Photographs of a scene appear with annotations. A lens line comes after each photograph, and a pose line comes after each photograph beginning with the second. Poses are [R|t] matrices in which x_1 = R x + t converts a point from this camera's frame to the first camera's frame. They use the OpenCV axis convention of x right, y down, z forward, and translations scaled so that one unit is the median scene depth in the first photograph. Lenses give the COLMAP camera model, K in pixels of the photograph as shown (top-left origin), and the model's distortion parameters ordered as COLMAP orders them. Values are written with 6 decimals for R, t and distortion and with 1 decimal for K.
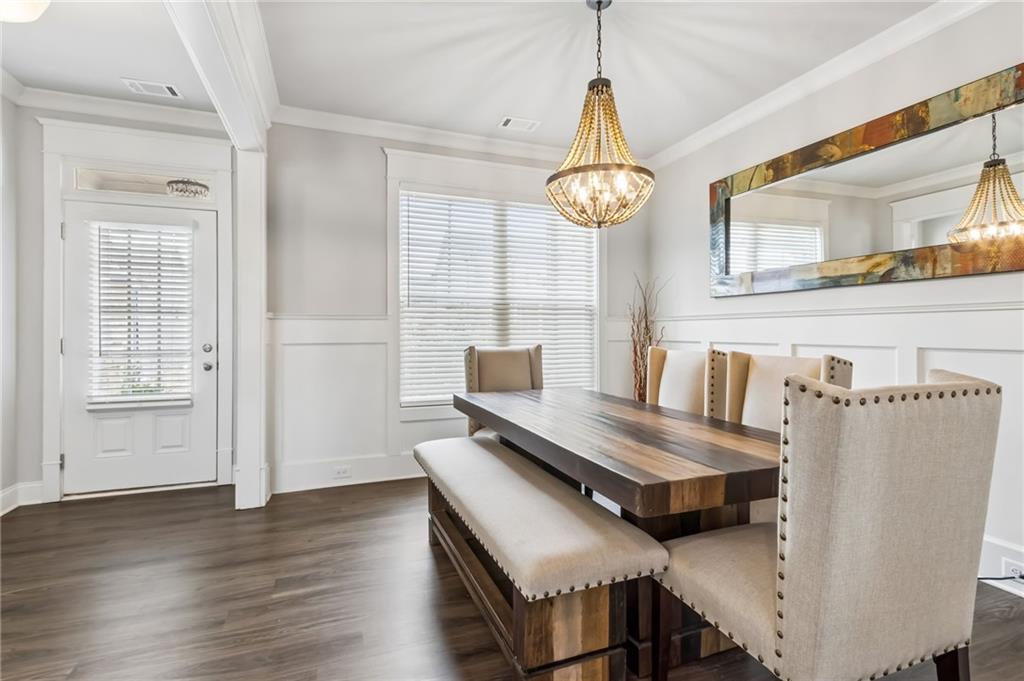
lens RADIAL K [[475.4, 0, 505.1], [0, 475.4, 327.1], [0, 0, 1]] dist [0.003194, -0.000376]
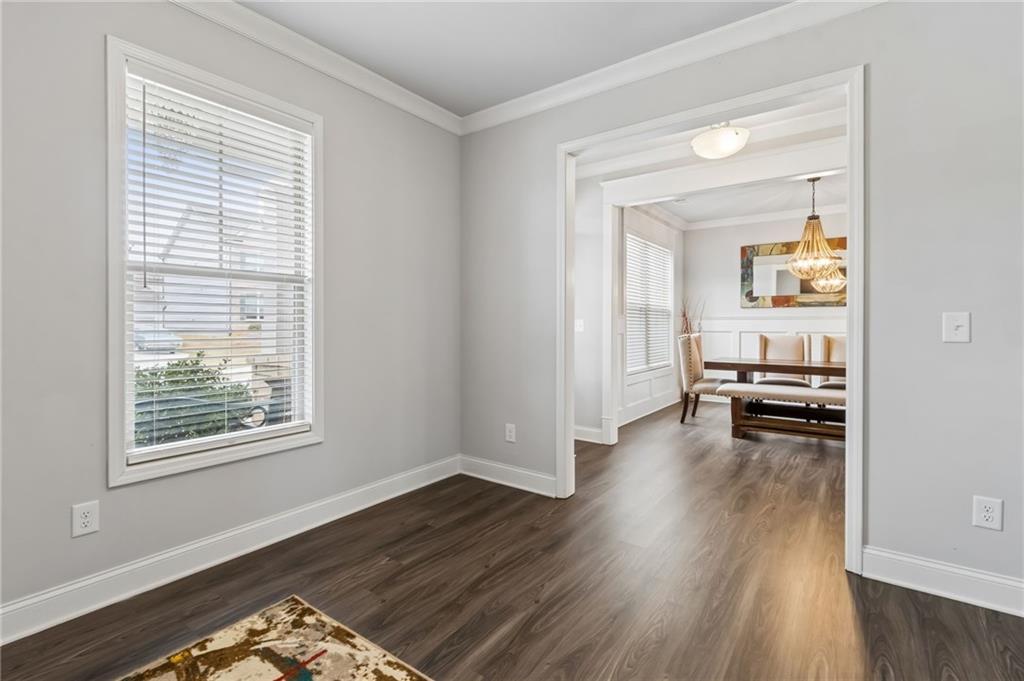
lens RADIAL K [[475.4, 0, 505.1], [0, 475.4, 327.1], [0, 0, 1]] dist [0.003194, -0.000376]
pose [[0.834770, -0.002282, 0.550594, -1.489126], [-0.003266, 0.999953, 0.009098, 0.000685], [-0.550589, -0.009393, 0.834724, -0.057906]]
